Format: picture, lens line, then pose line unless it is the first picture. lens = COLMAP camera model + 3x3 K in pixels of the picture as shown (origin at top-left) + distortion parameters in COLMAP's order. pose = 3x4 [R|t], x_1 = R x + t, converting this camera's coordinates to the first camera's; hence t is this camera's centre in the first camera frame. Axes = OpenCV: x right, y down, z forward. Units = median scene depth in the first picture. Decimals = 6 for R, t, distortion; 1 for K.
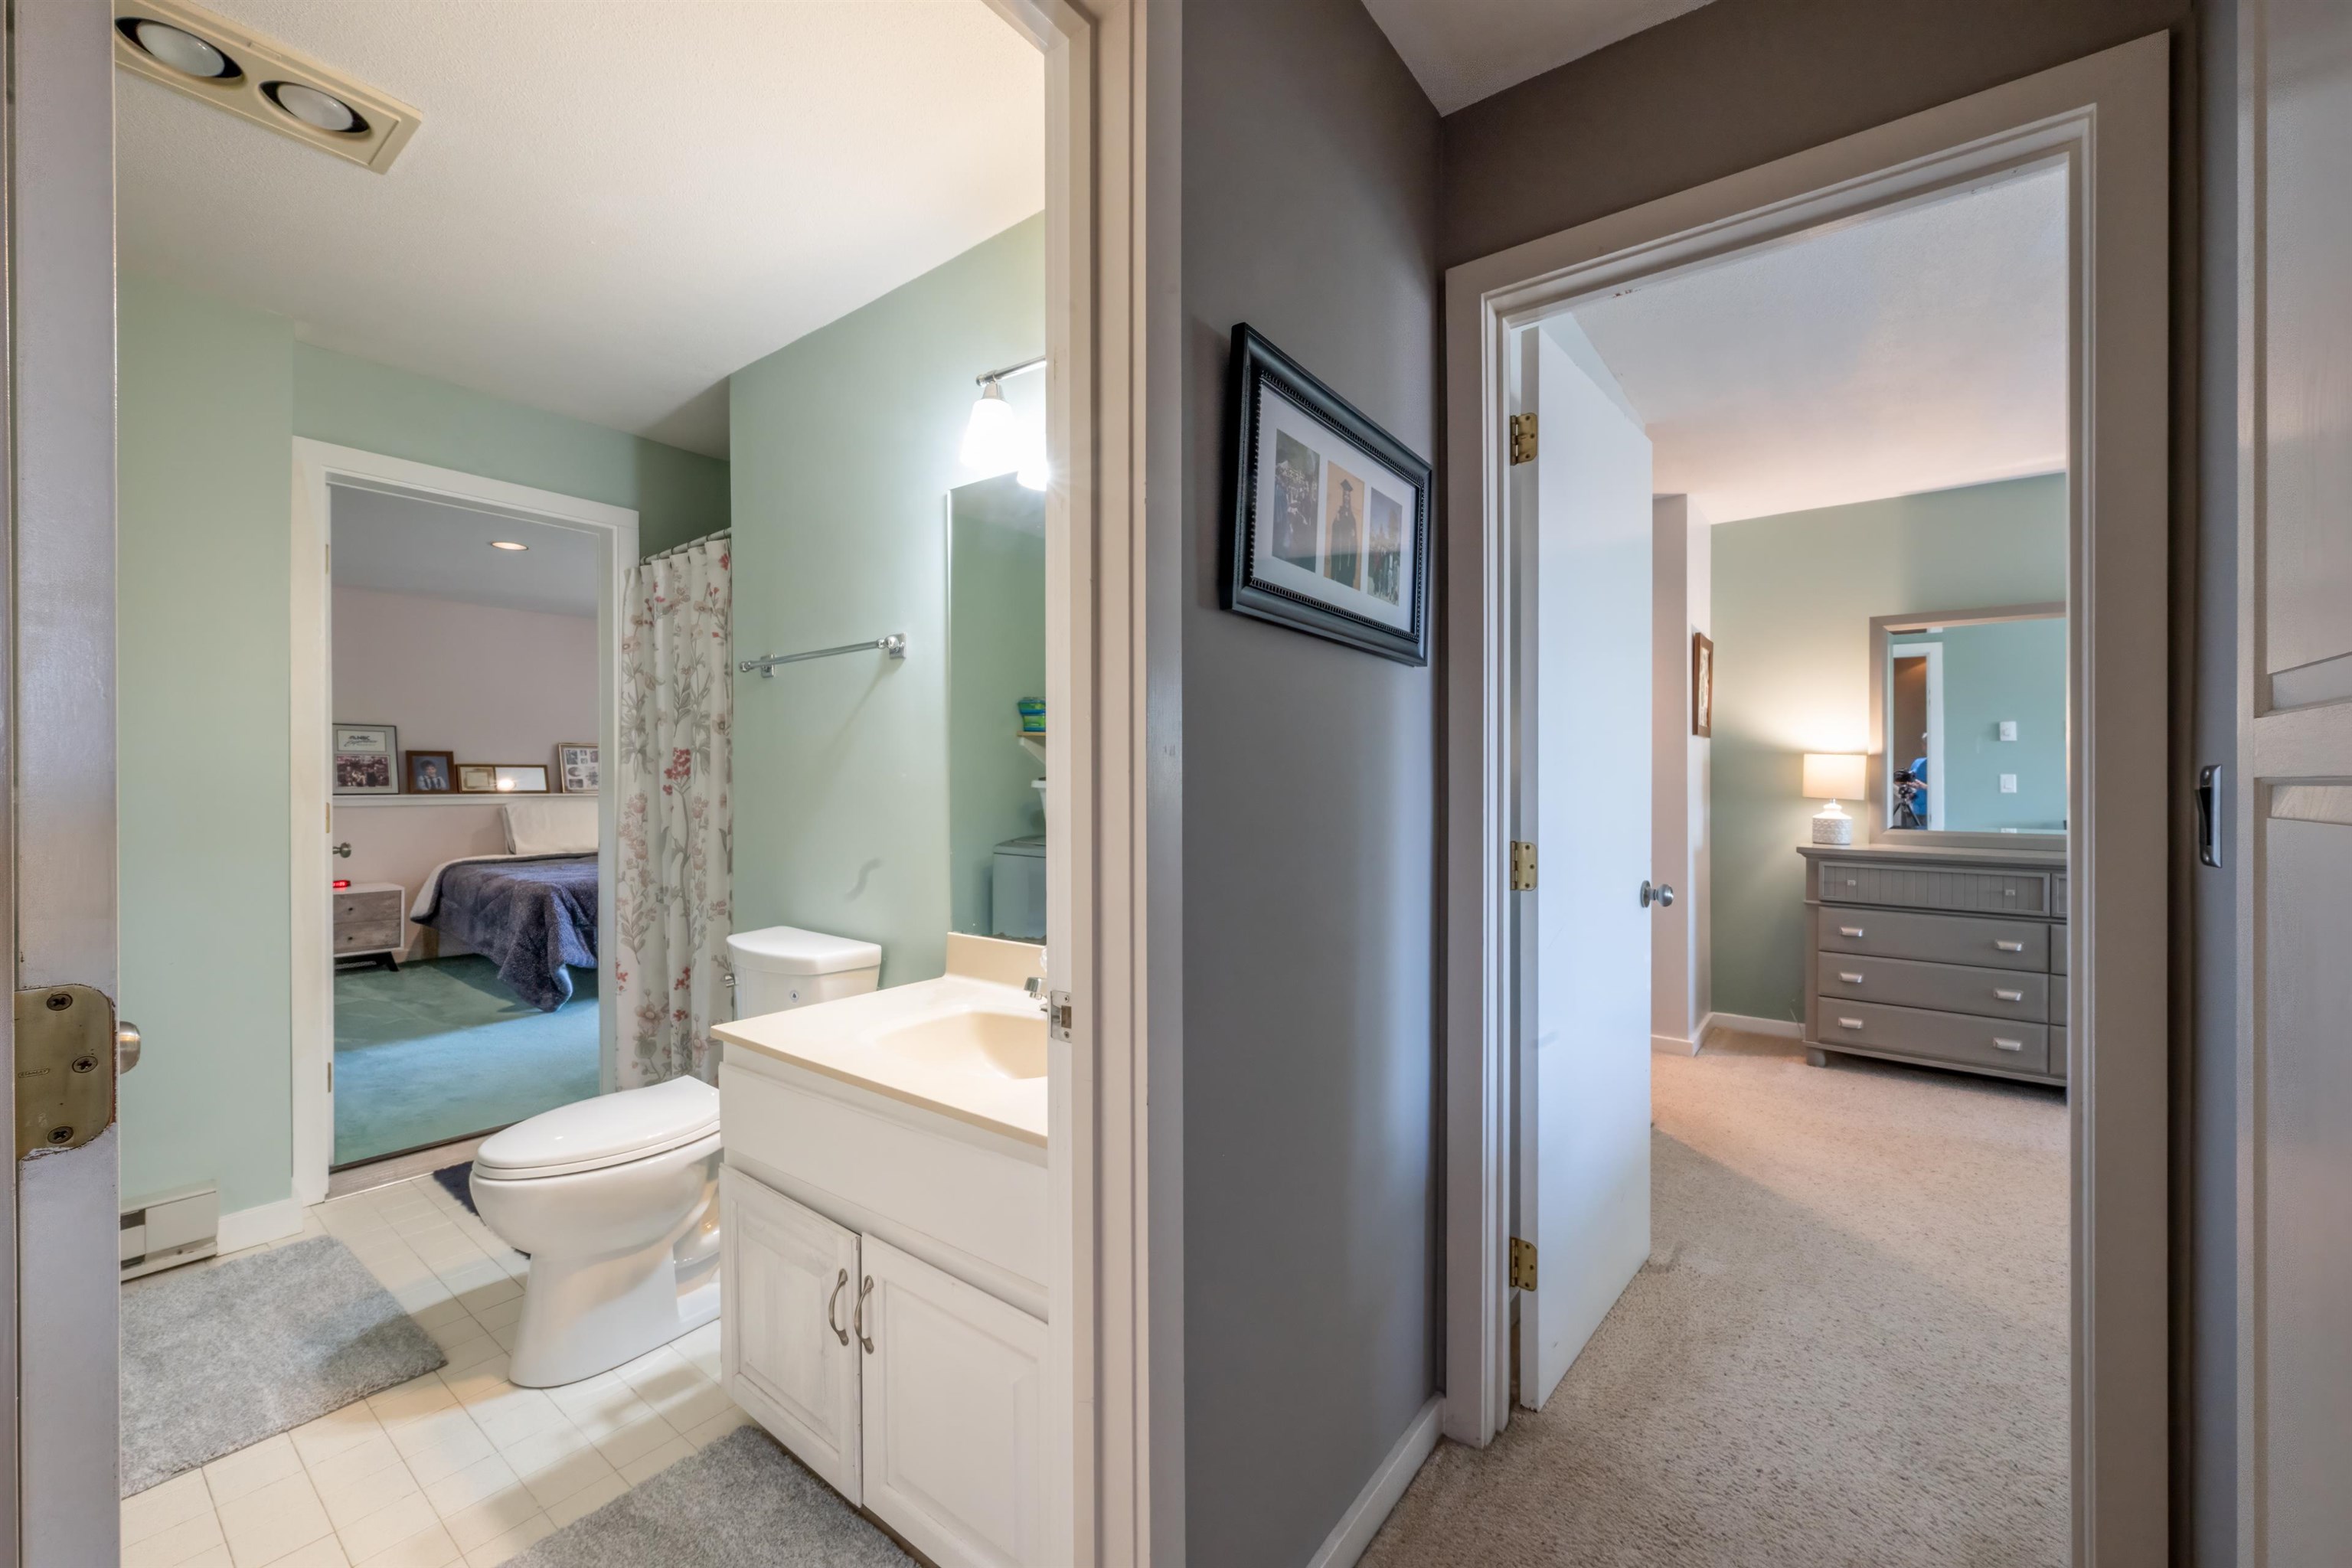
lens RADIAL K [[924.3, 0, 1176.0], [0, 924.3, 784.0], [0, 0, 1]] dist [0.001778, 0.000121]
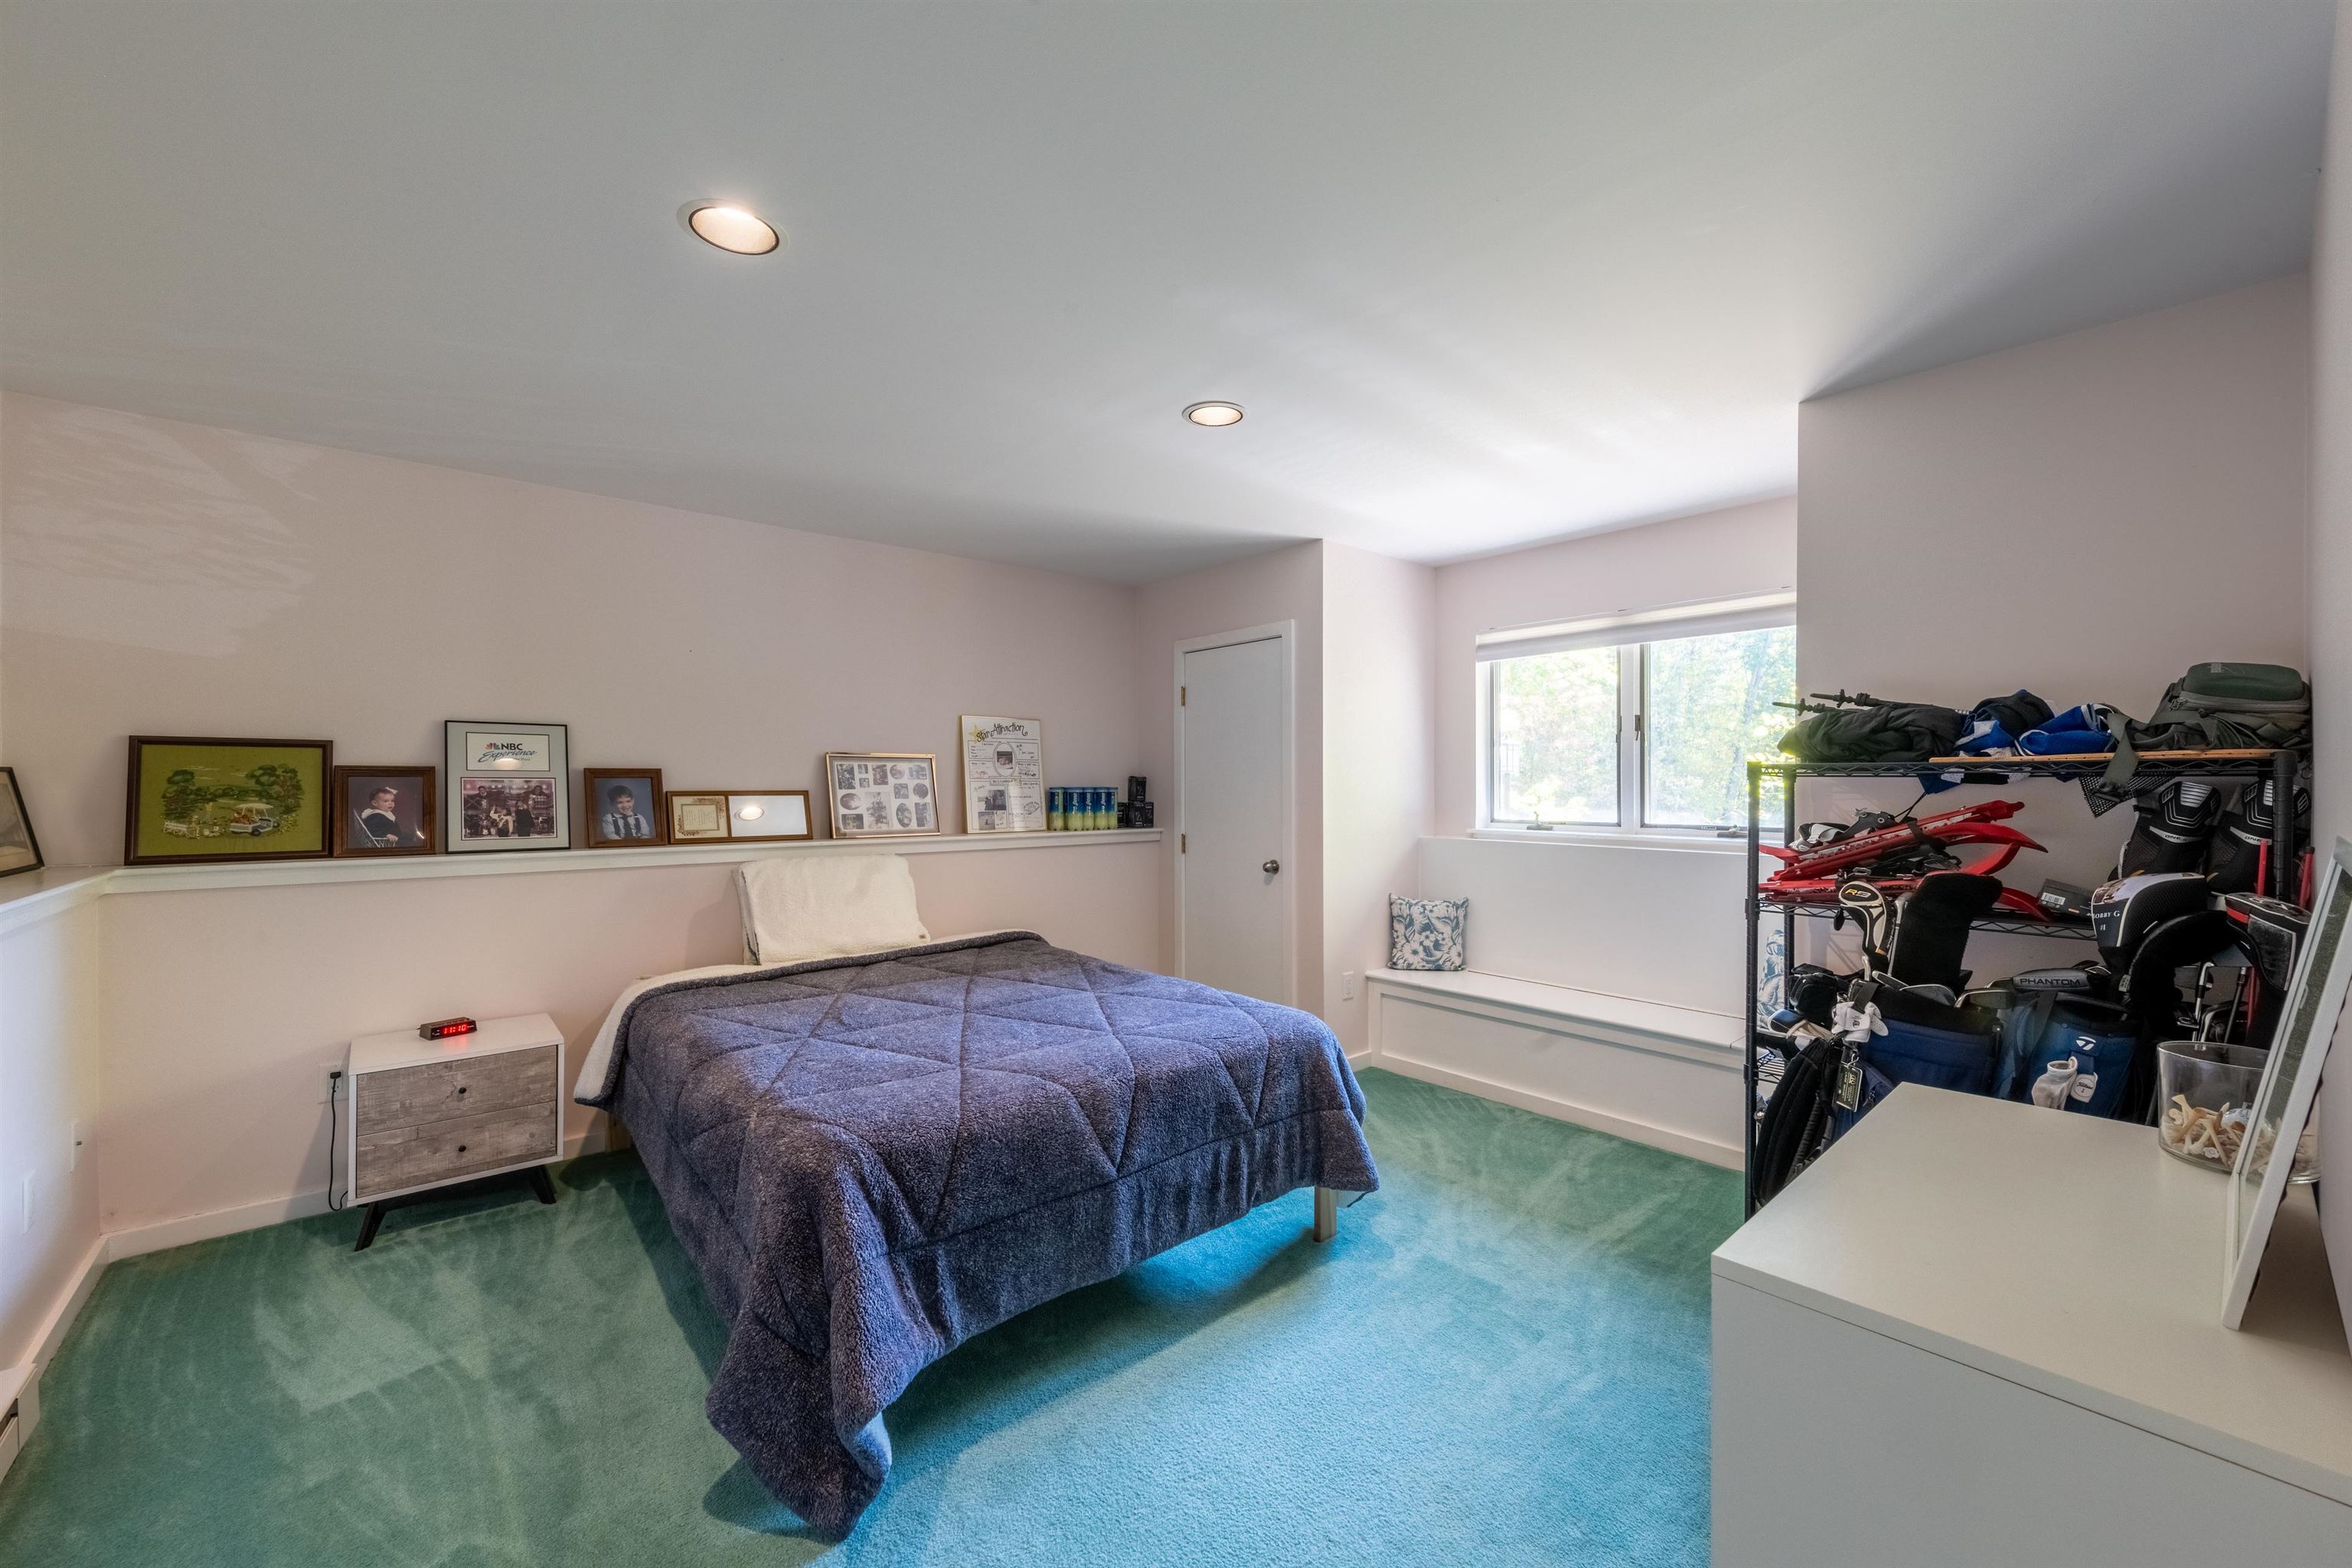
lens RADIAL K [[924.3, 0, 1176.0], [0, 924.3, 784.0], [0, 0, 1]] dist [0.001778, 0.000121]
pose [[0.979052, -0.001053, -0.203608, -0.371108], [0.000603, 0.999997, -0.002270, -0.025622], [0.203610, 0.002100, 0.979050, 0.529140]]
